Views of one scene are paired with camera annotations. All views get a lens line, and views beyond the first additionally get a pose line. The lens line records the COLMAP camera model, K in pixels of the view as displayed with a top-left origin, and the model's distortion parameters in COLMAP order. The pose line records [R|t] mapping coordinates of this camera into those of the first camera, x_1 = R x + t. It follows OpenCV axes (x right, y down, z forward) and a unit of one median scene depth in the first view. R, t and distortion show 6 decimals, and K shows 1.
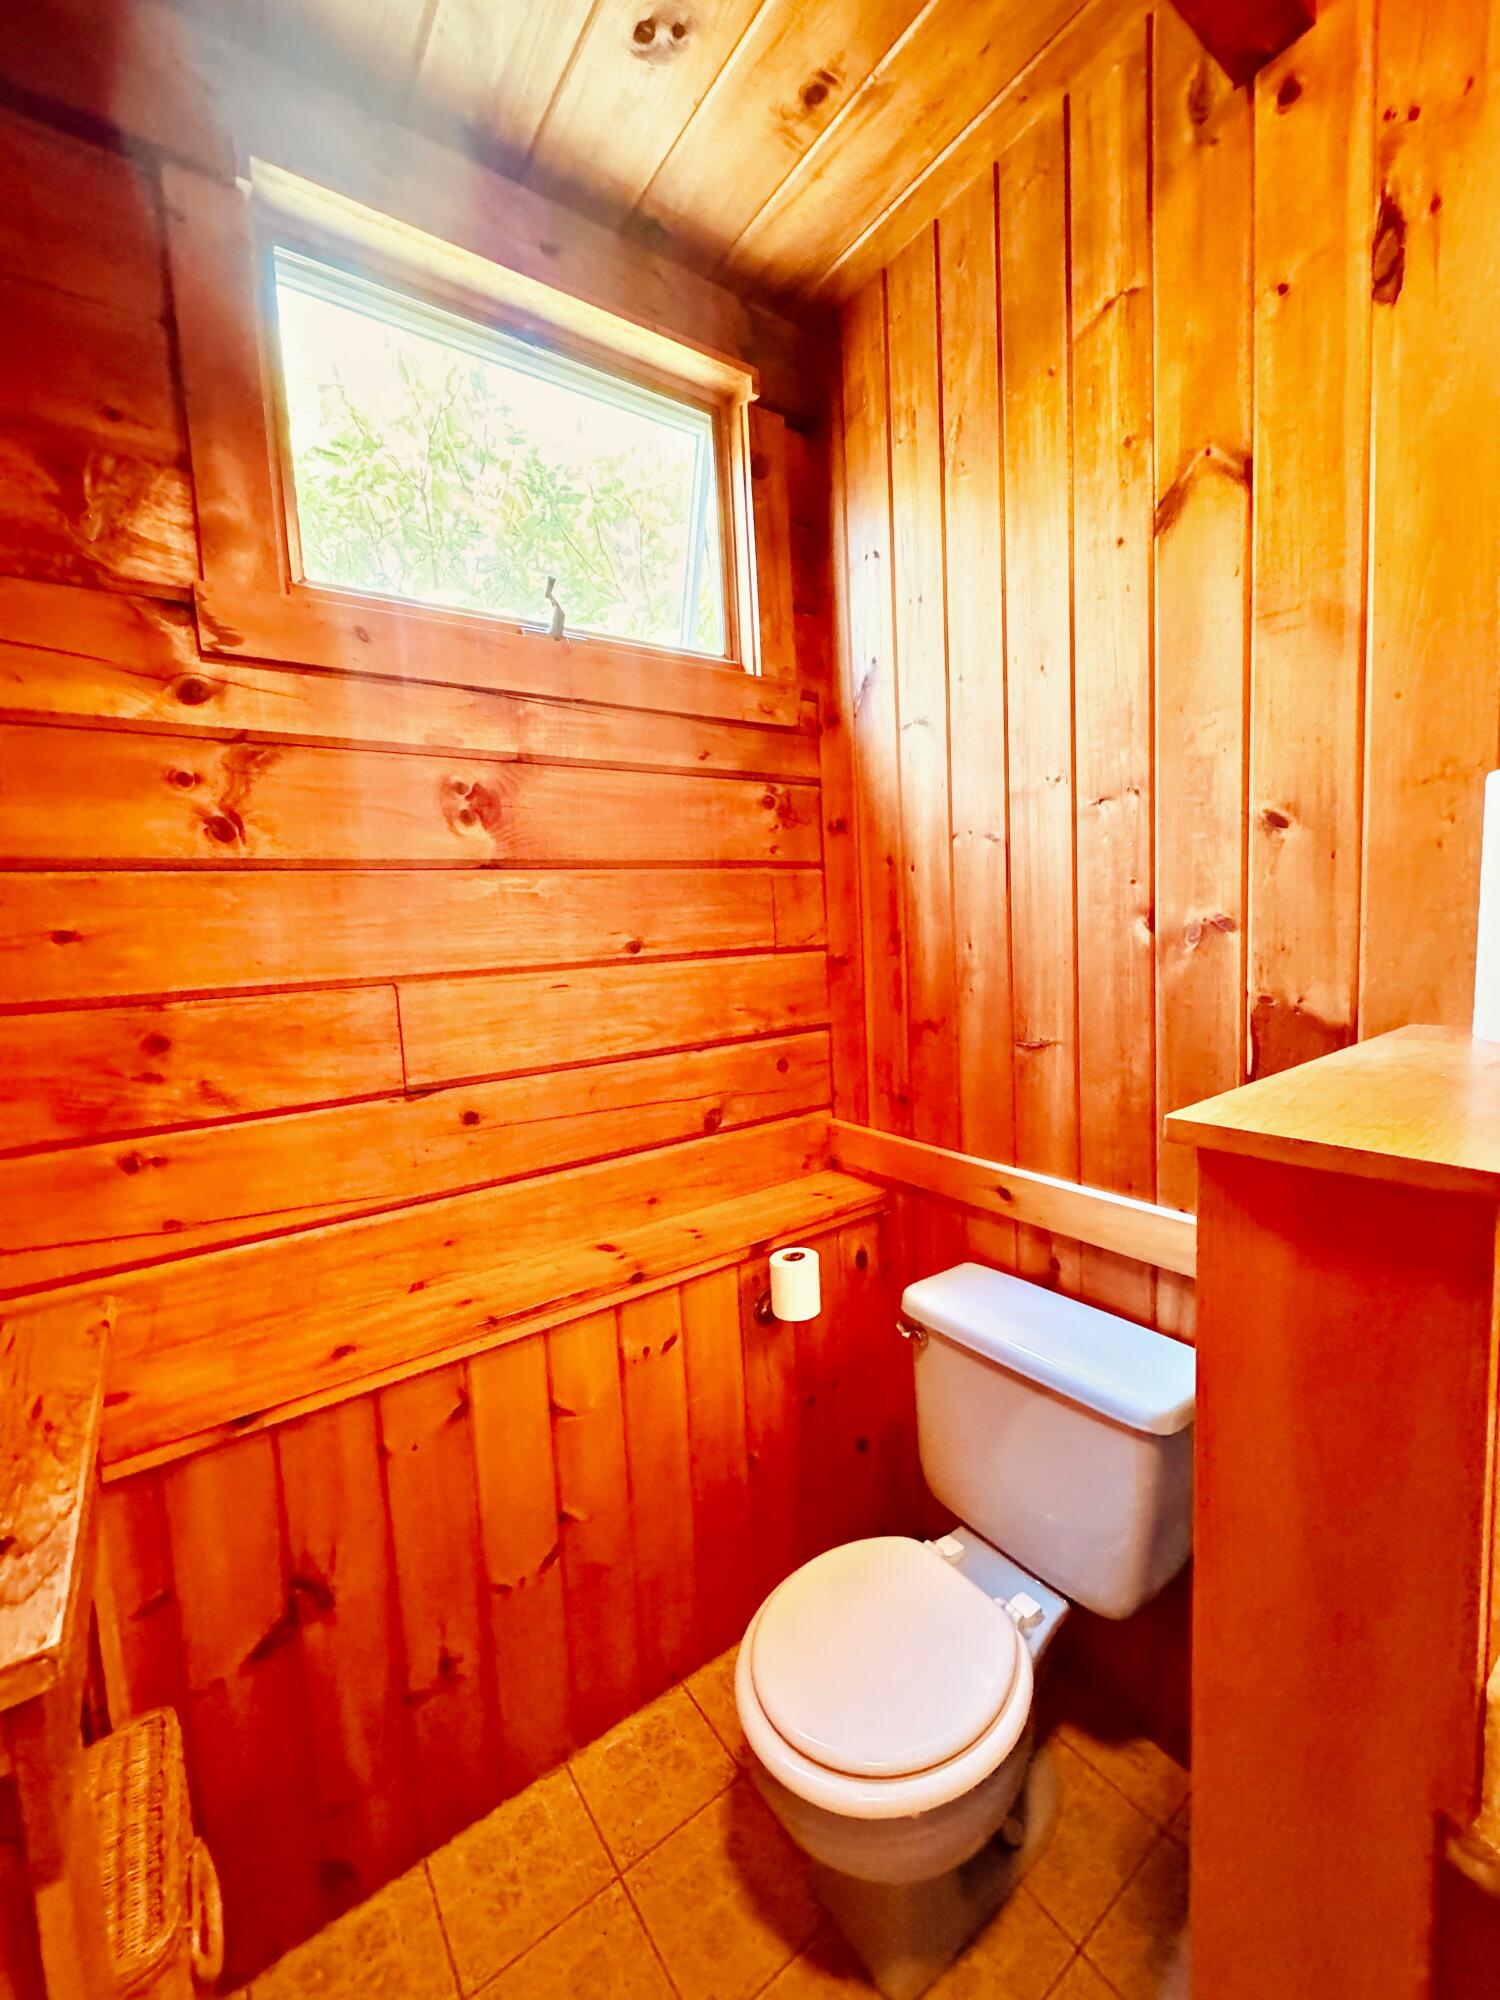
lens RADIAL K [[808.6, 0, 764.5], [0, 808.6, 998.4], [0, 0, 1]] dist [-0.005160, 0.001374]
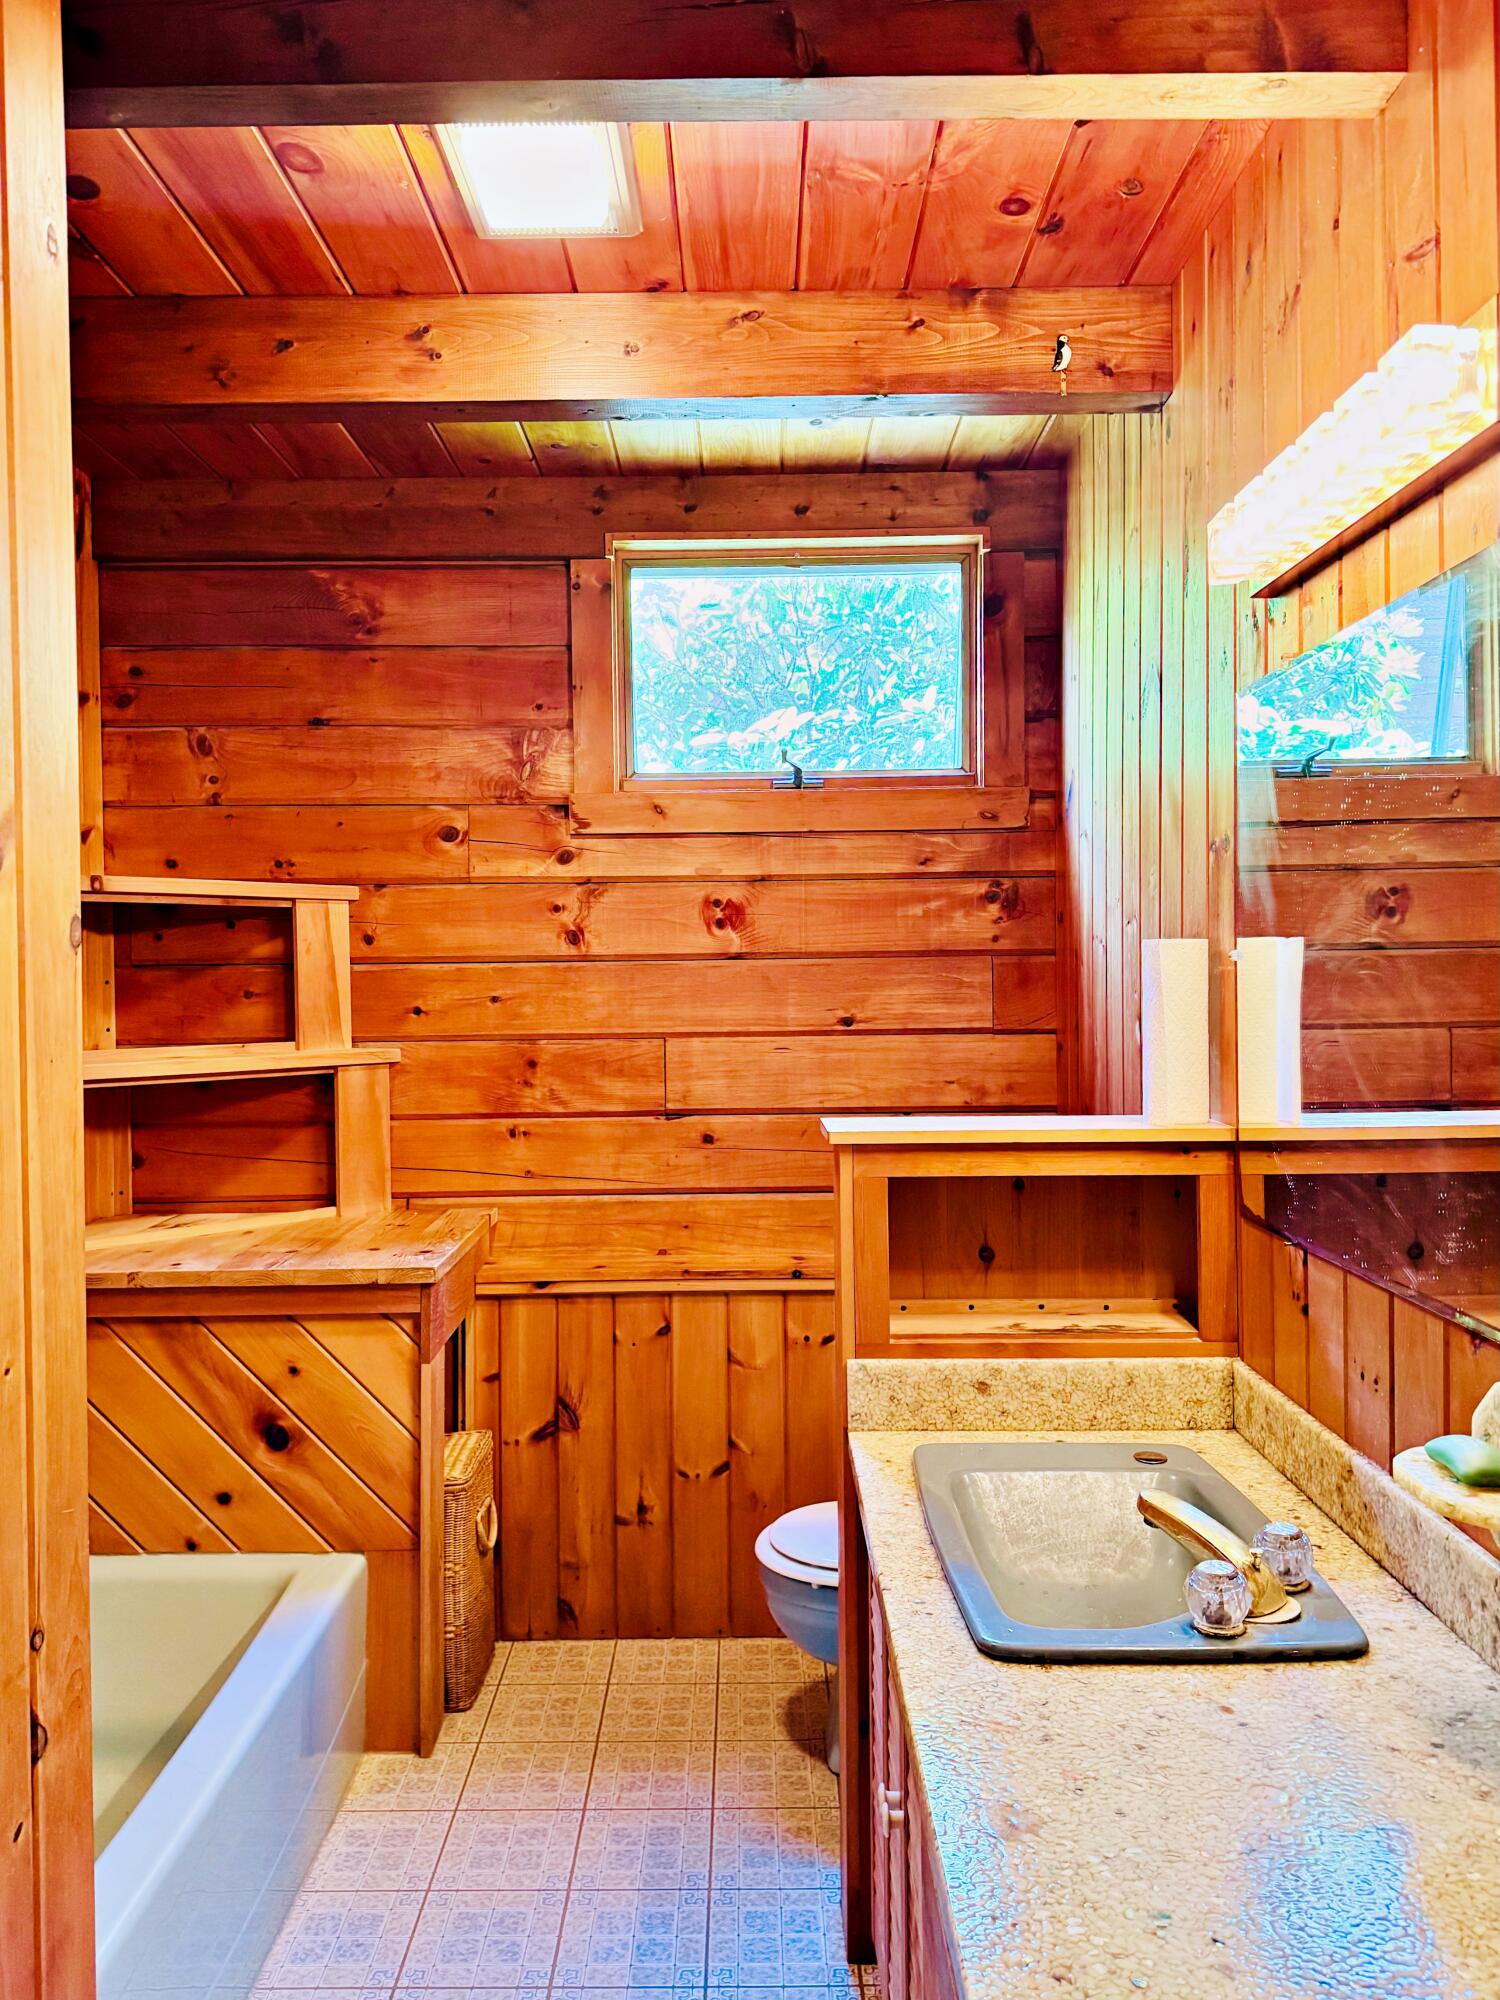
lens RADIAL K [[1497.3, 0, 750.0], [0, 1497.3, 999.6], [0, 0, 1]] dist [0.098634, -0.123887]
pose [[0.805180, 0.045994, -0.591244, 1.276614], [-0.084291, 0.995742, -0.037331, 0.000939], [0.587009, 0.079895, 0.805629, -1.107345]]
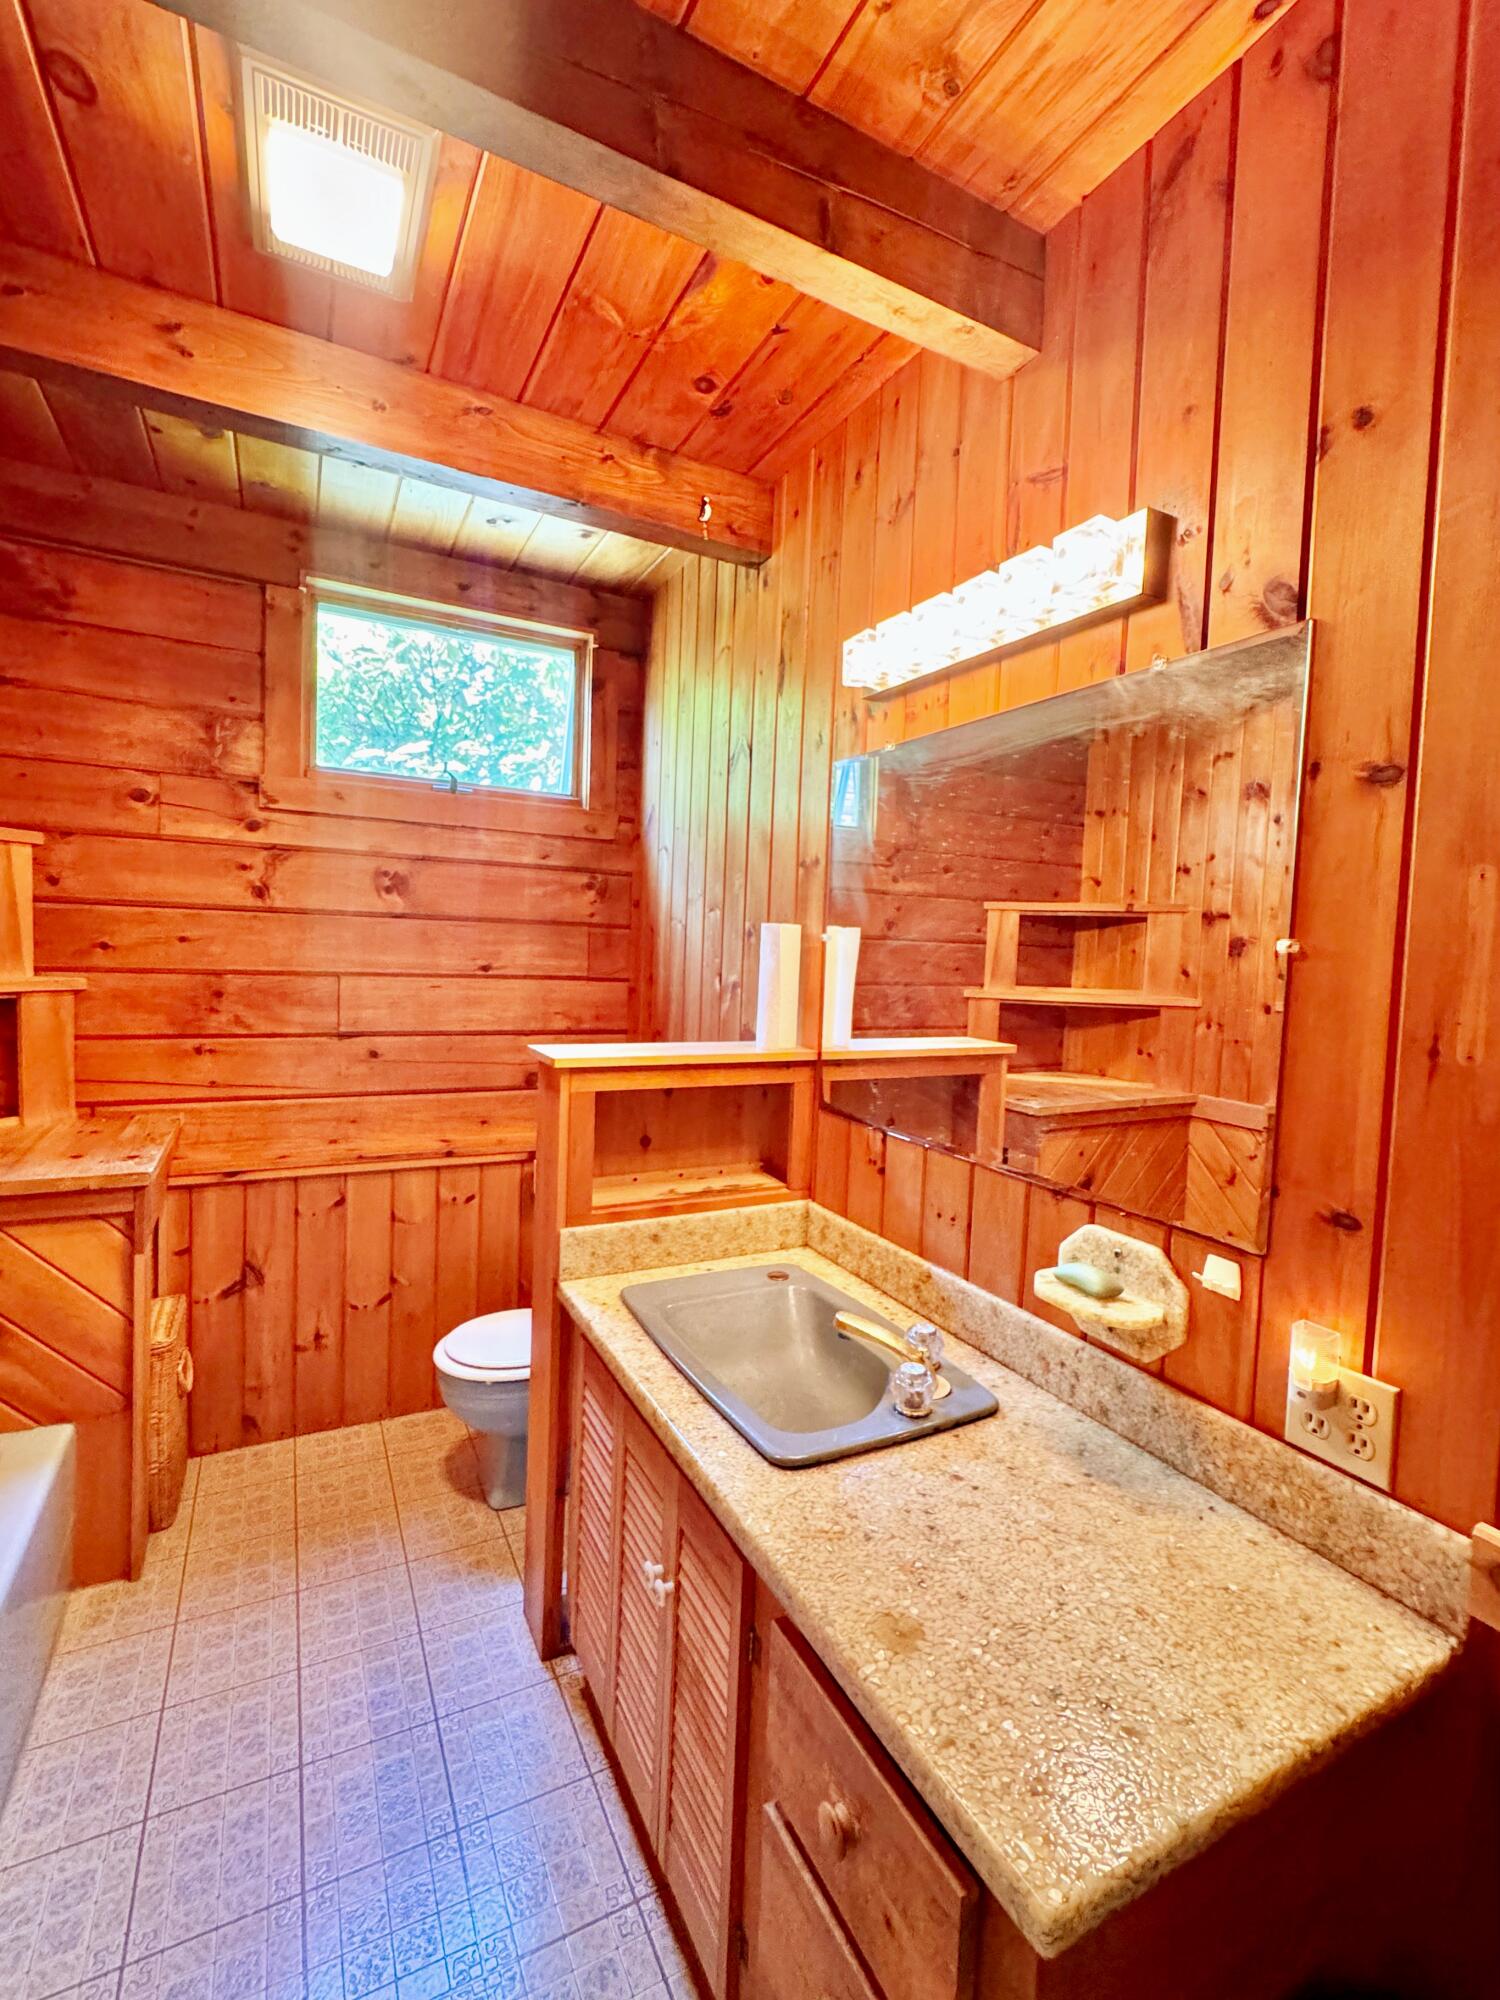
lens RADIAL K [[894.3, 0, 763.8], [0, 894.3, 998.1], [0, 0, 1]] dist [-0.004268, 0.001735]
pose [[0.985909, 0.093140, -0.138957, 0.816918], [-0.098908, 0.994474, -0.035183, 0.008381], [0.134912, 0.048431, 0.989673, -0.927762]]
